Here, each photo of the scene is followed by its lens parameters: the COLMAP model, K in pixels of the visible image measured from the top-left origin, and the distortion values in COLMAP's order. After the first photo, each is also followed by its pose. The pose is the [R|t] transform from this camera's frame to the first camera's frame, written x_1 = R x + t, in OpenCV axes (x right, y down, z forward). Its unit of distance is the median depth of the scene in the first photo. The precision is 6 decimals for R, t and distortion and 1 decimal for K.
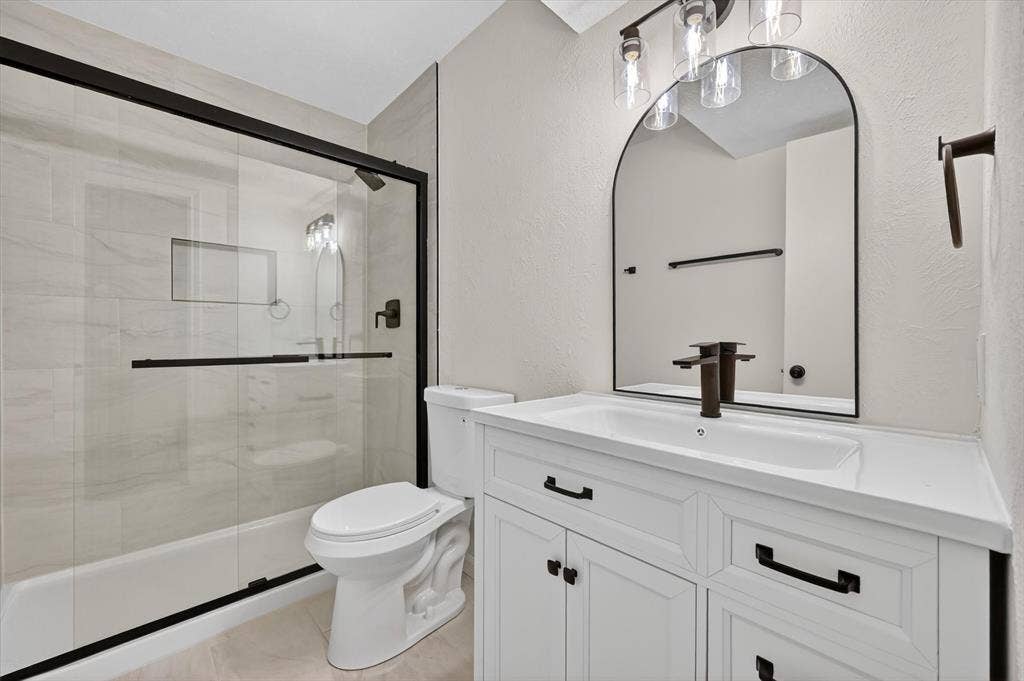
lens RADIAL K [[404.6, 0, 513.1], [0, 404.6, 339.3], [0, 0, 1]] dist [-0.002659, 0.000408]
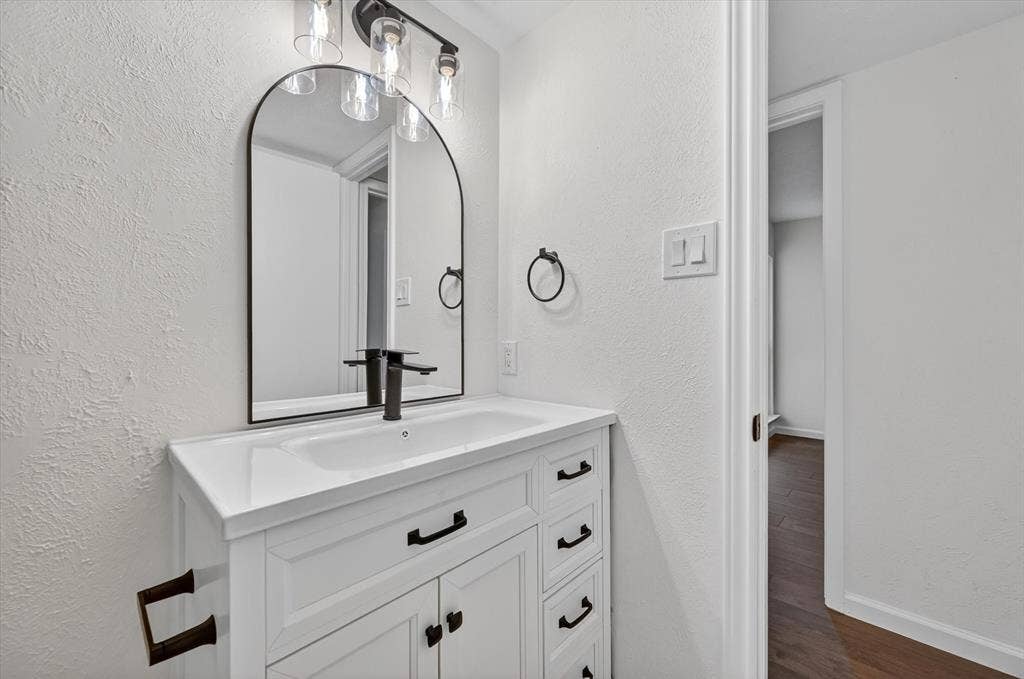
lens RADIAL K [[404.6, 0, 512.6], [0, 404.6, 338.2], [0, 0, 1]] dist [-0.002659, 0.000408]
pose [[-0.062399, -0.002726, 0.998048, -0.670445], [0.002274, 0.999993, 0.002873, -0.027349], [-0.998049, 0.002449, -0.062392, 0.843028]]
